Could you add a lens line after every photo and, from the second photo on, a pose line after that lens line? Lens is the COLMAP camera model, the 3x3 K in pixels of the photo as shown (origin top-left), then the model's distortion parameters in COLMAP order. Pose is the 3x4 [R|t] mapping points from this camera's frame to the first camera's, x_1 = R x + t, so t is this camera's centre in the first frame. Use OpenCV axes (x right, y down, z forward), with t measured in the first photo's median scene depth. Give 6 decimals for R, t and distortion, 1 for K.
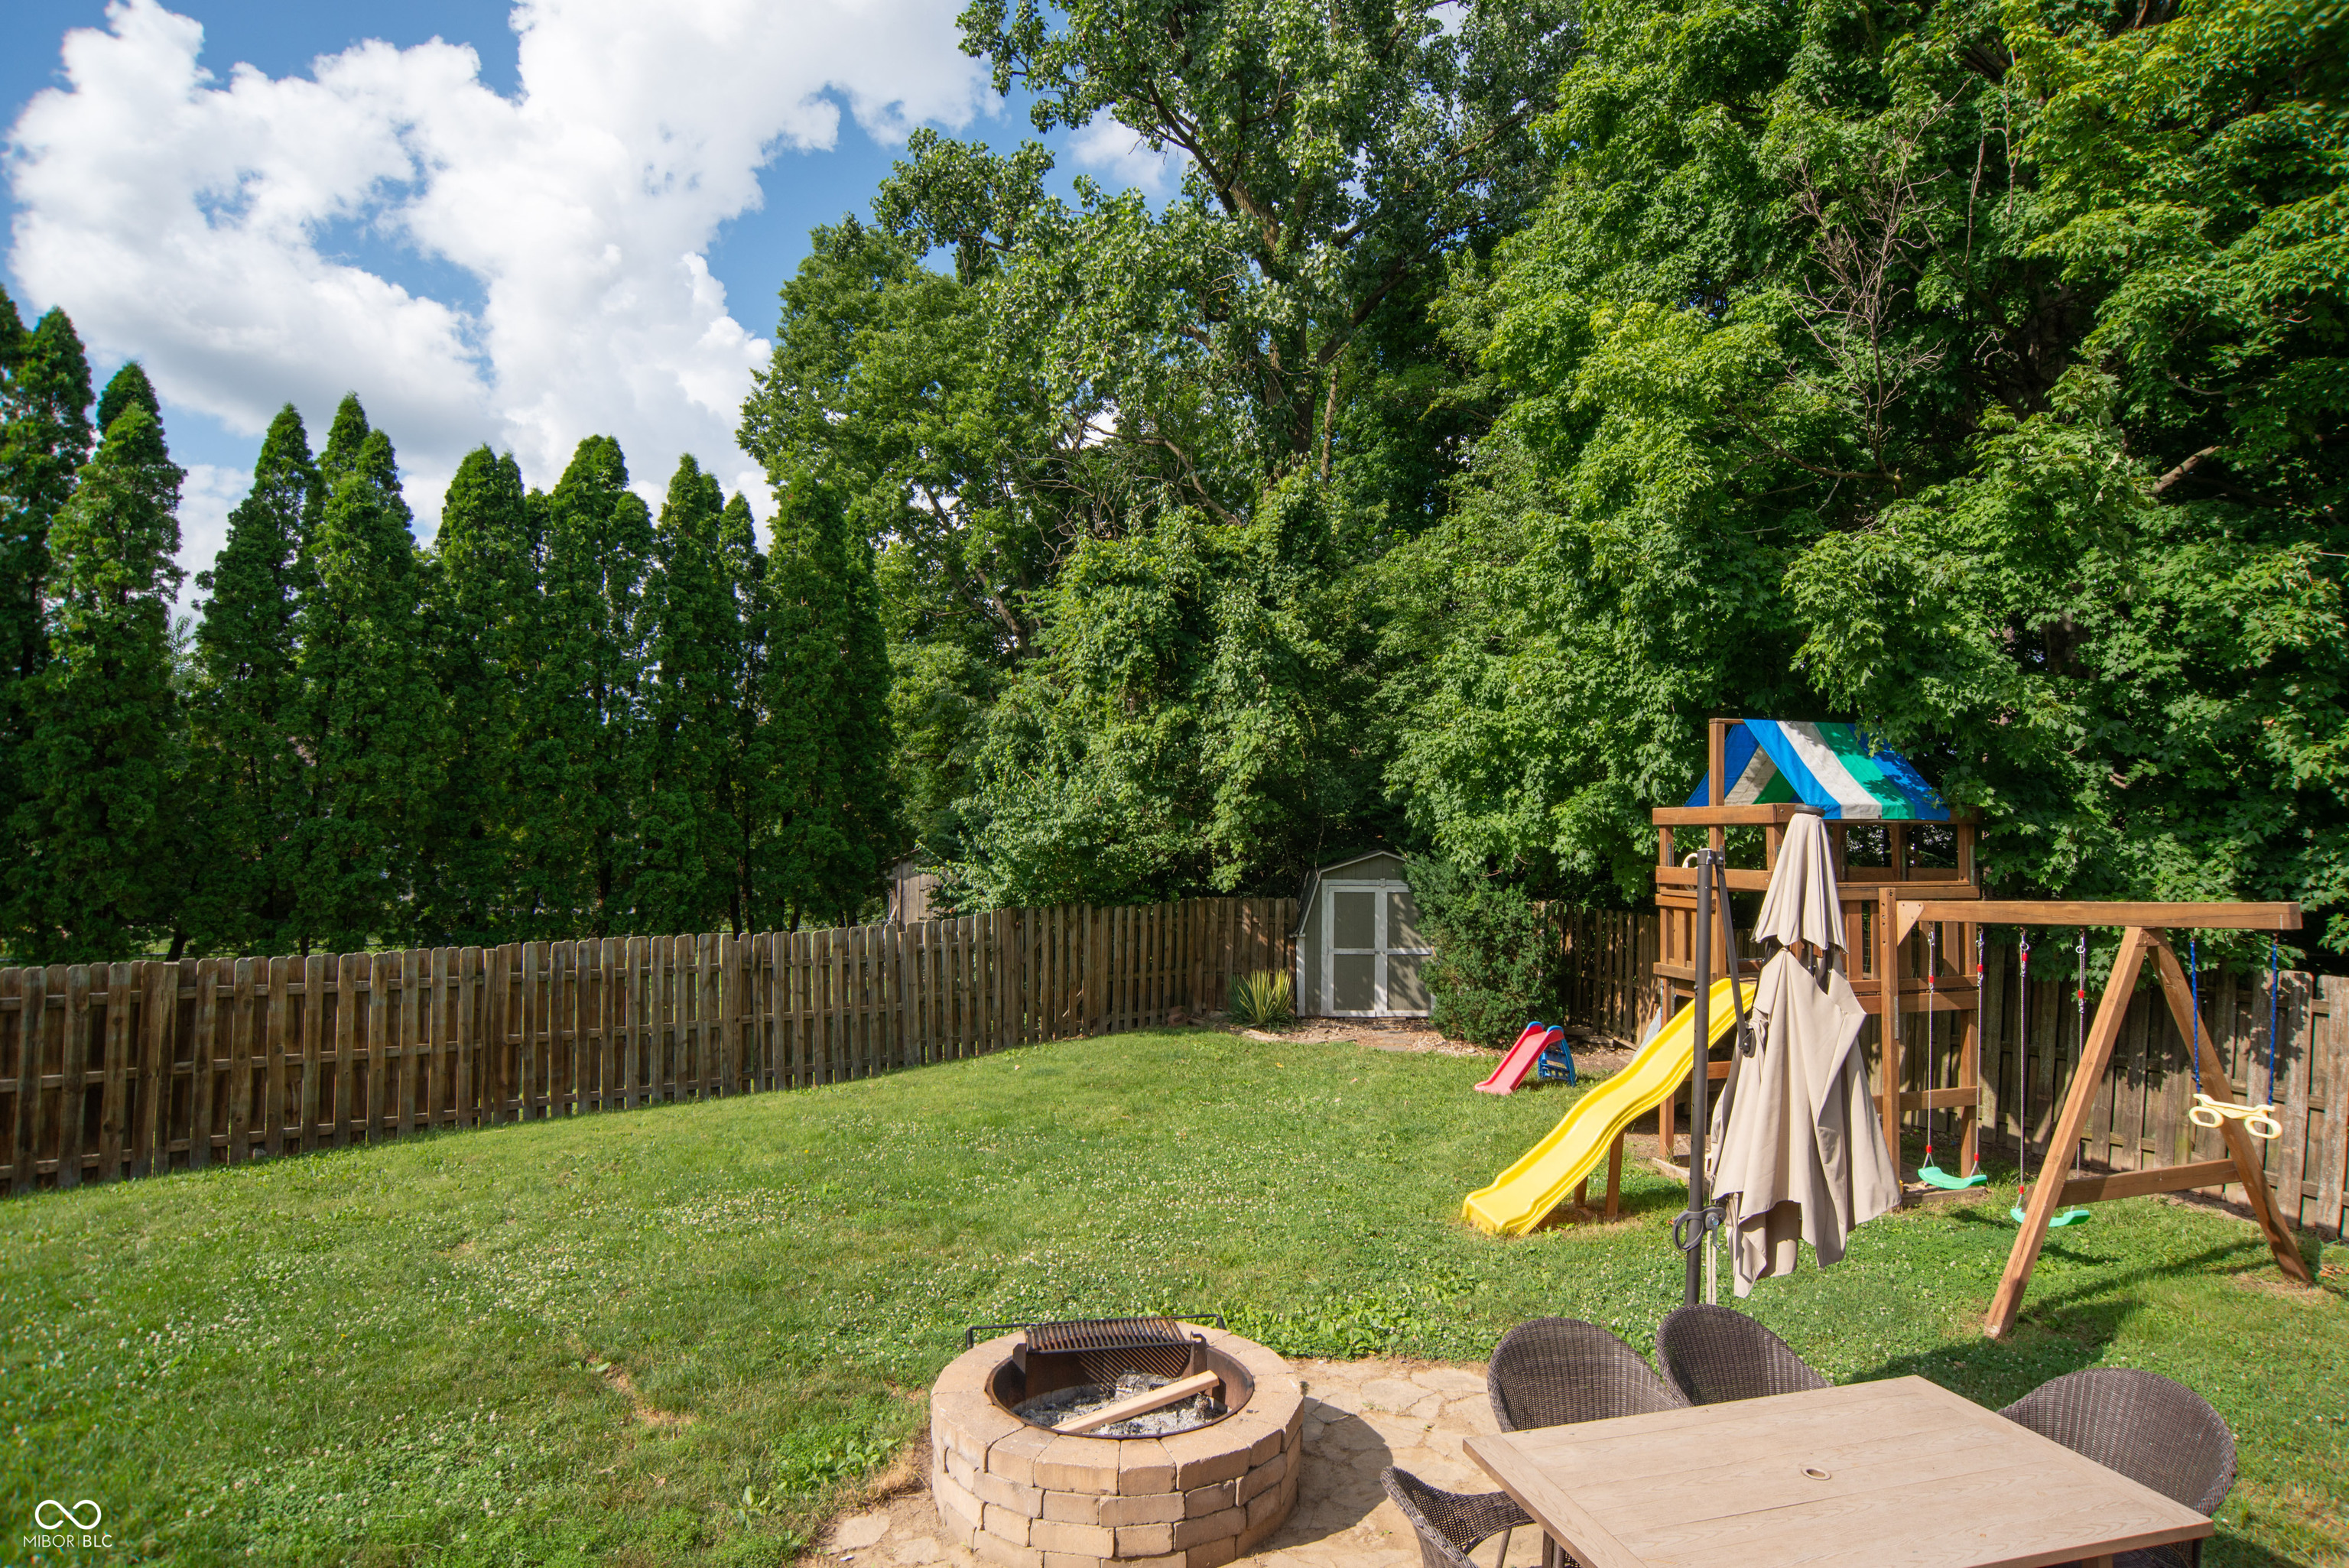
lens RADIAL K [[1206.1, 0, 1192.6], [0, 1206.1, 800.9], [0, 0, 1]] dist [-0.099930, 0.048358]
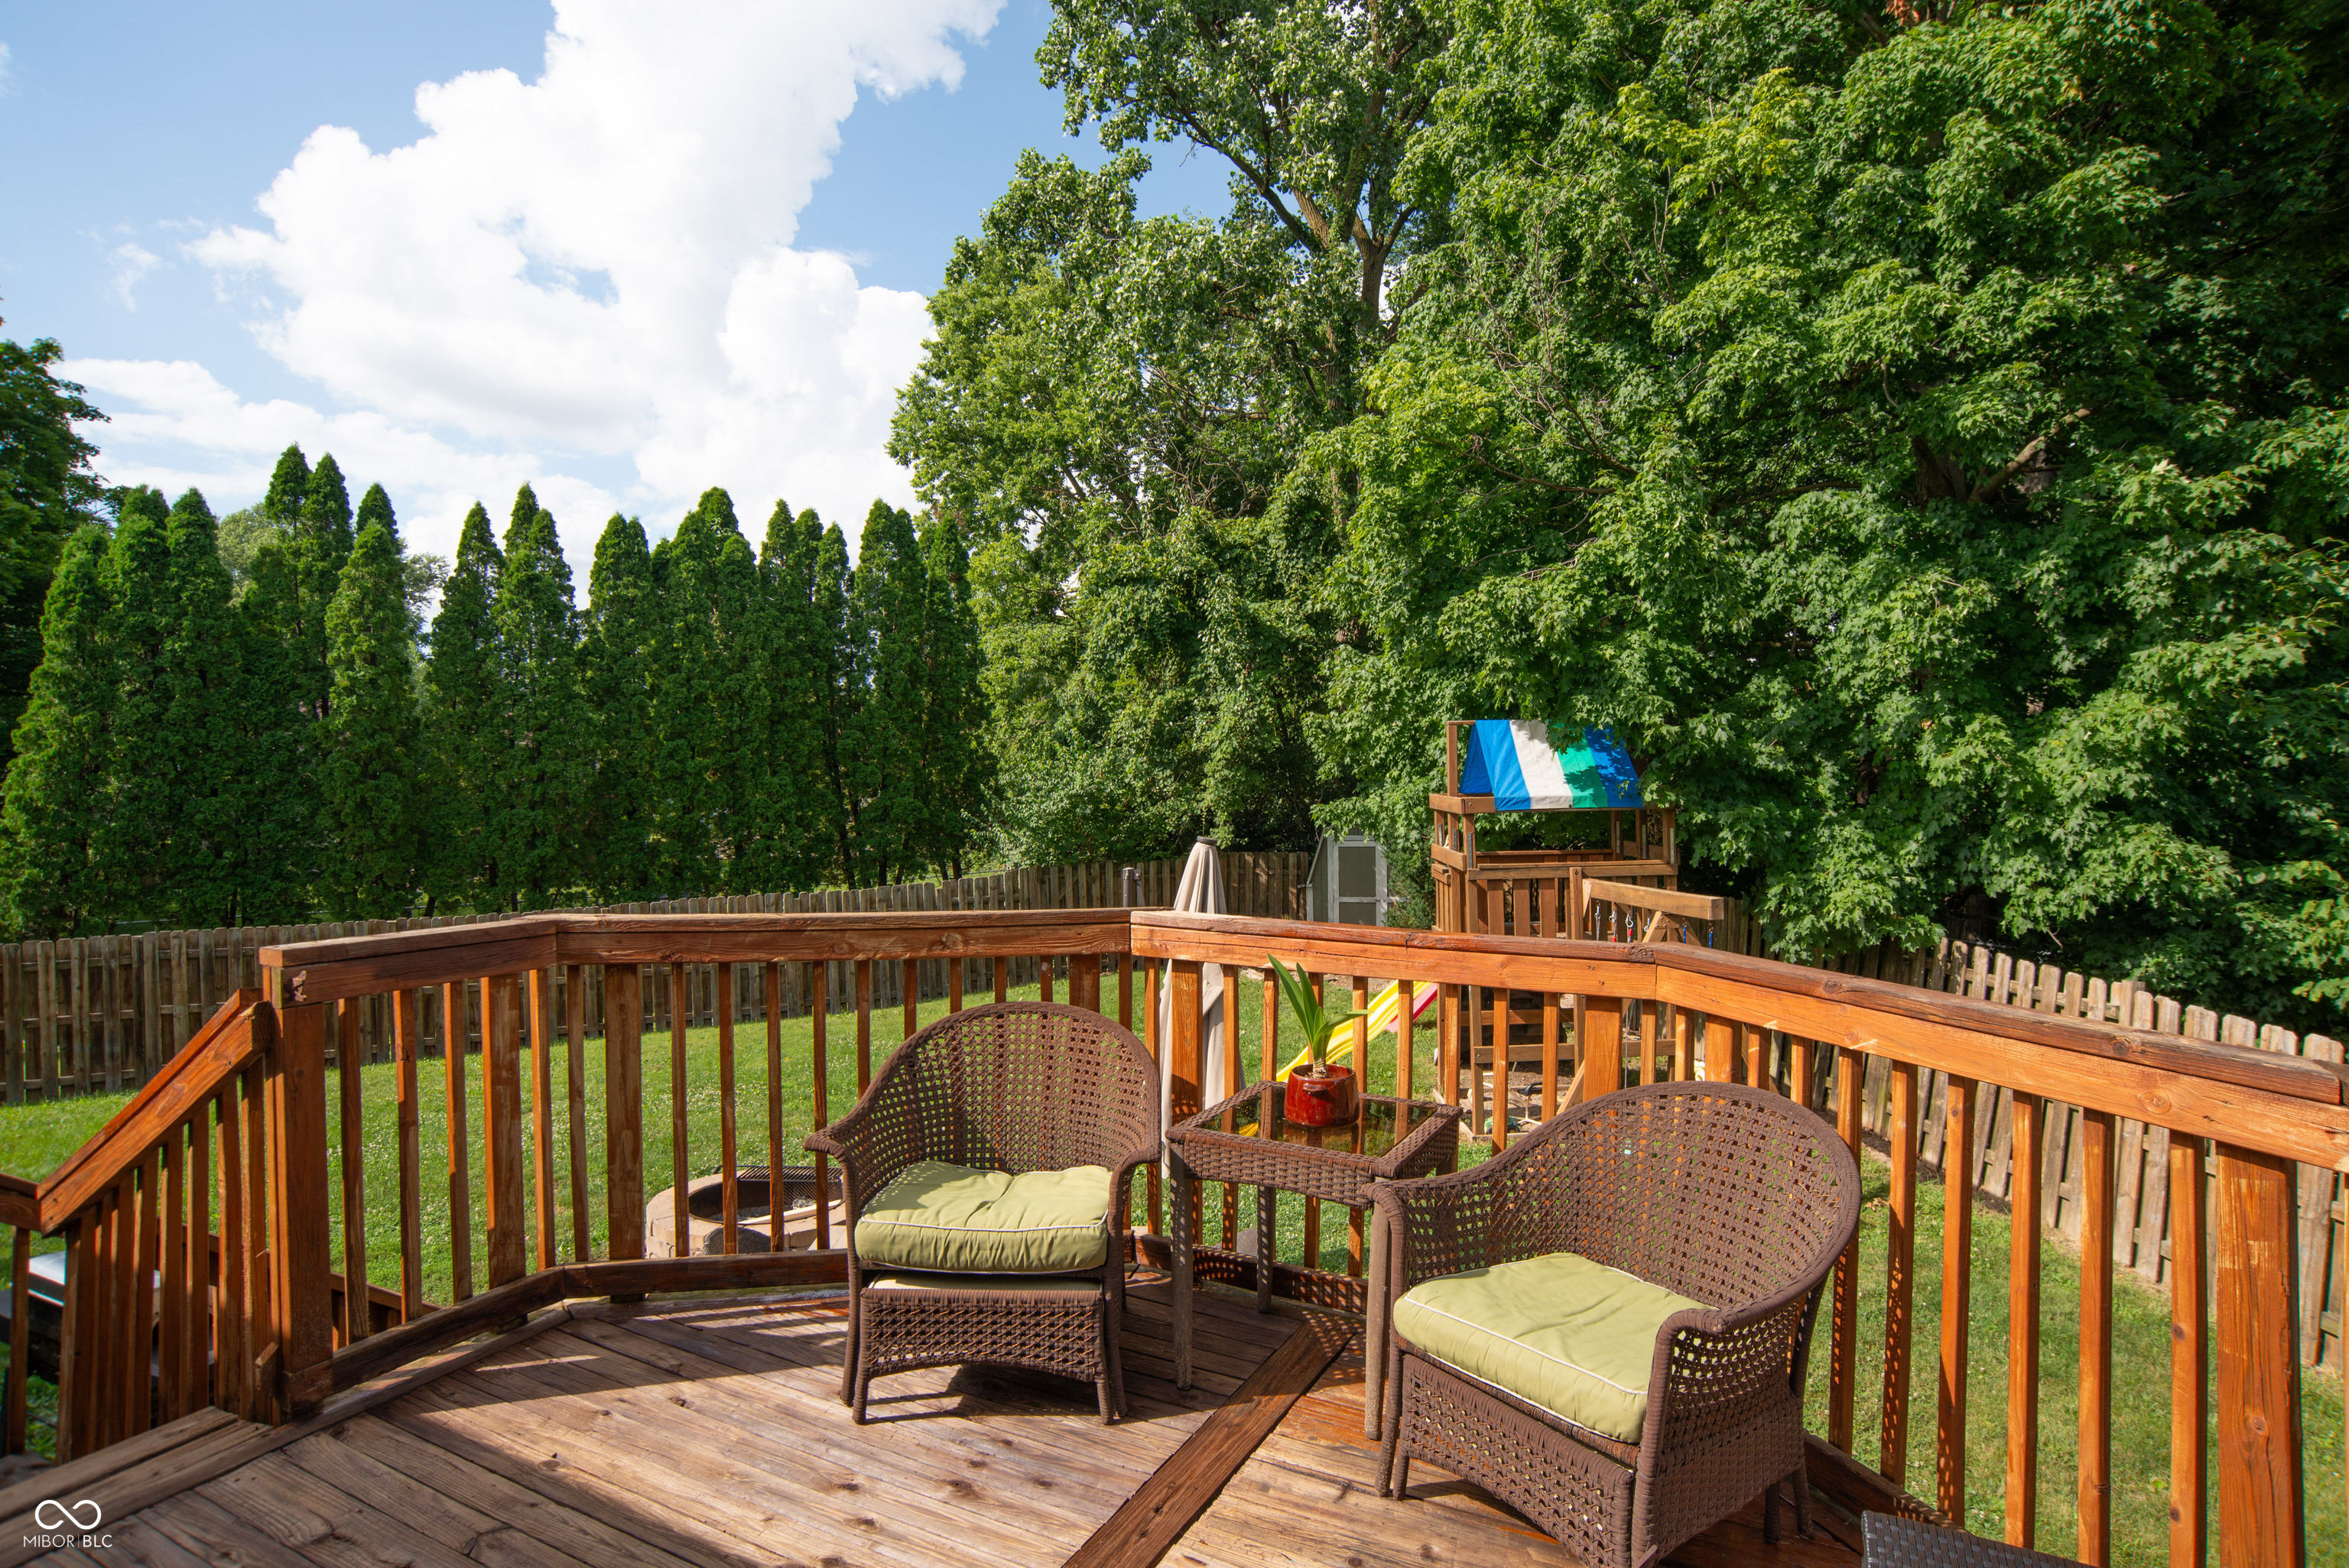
lens RADIAL K [[1206.1, 0, 1198.5], [0, 1206.1, 800.3], [0, 0, 1]] dist [-0.099930, 0.048358]
pose [[0.974586, -0.019113, -0.223195, 0.270327], [0.032537, 0.997865, 0.056621, -0.038597], [0.221637, -0.062445, 0.973128, -0.125131]]
